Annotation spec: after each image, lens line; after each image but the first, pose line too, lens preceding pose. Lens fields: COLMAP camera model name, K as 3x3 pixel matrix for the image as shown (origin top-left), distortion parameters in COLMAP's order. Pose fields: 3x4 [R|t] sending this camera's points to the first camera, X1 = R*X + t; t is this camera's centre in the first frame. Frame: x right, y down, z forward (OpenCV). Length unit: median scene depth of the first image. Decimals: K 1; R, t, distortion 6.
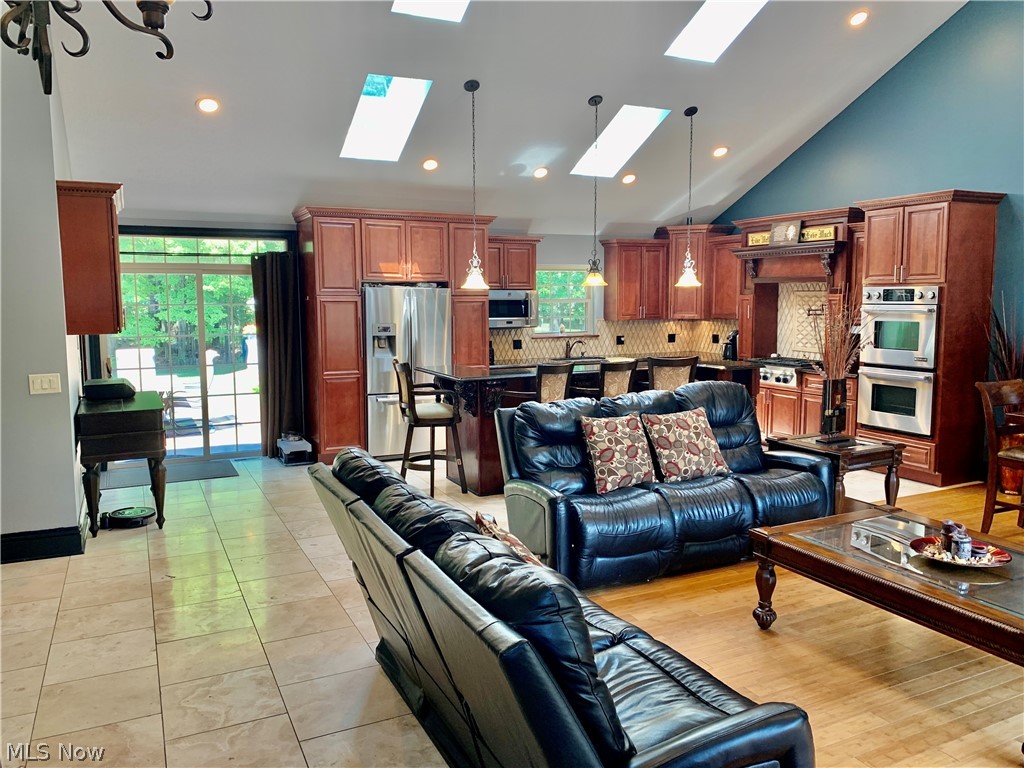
lens RADIAL K [[782.6, 0, 512.4], [0, 782.6, 379.1], [0, 0, 1]] dist [0.009500, 0.004775]
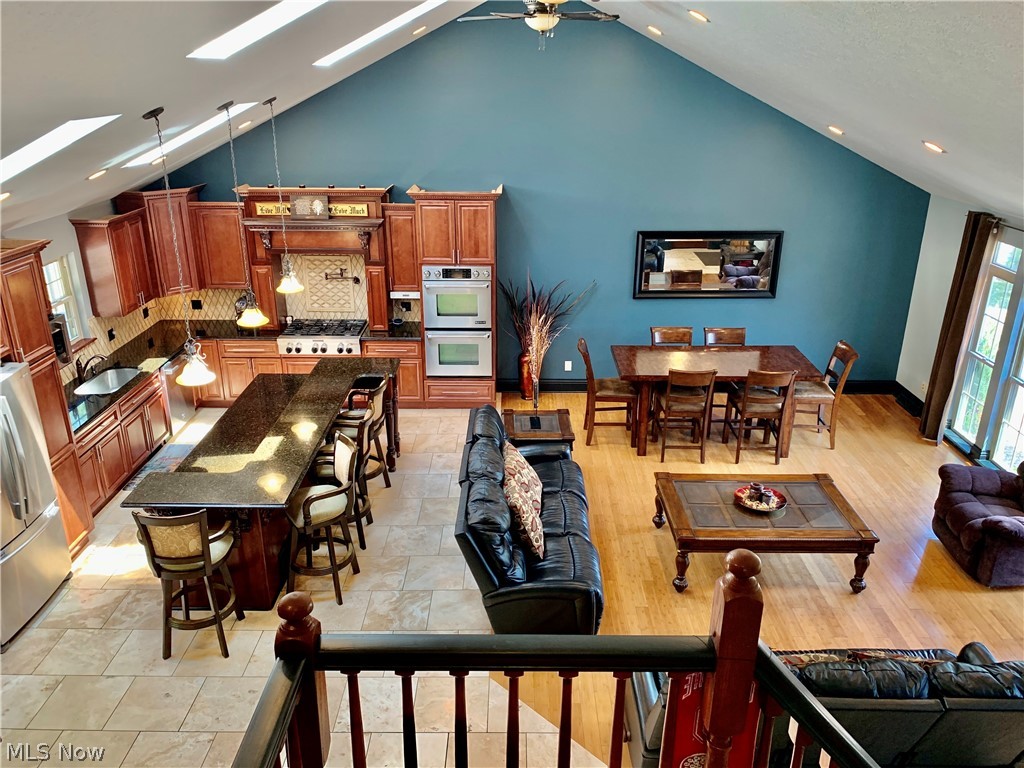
lens RADIAL K [[782.6, 0, 511.5], [0, 782.6, 386.7], [0, 0, 1]] dist [0.009500, 0.004775]
pose [[0.440052, -0.324404, 0.837327, -0.478712], [0.086700, 0.943457, 0.319957, -0.280140], [-0.893777, -0.068202, 0.443295, 0.317756]]
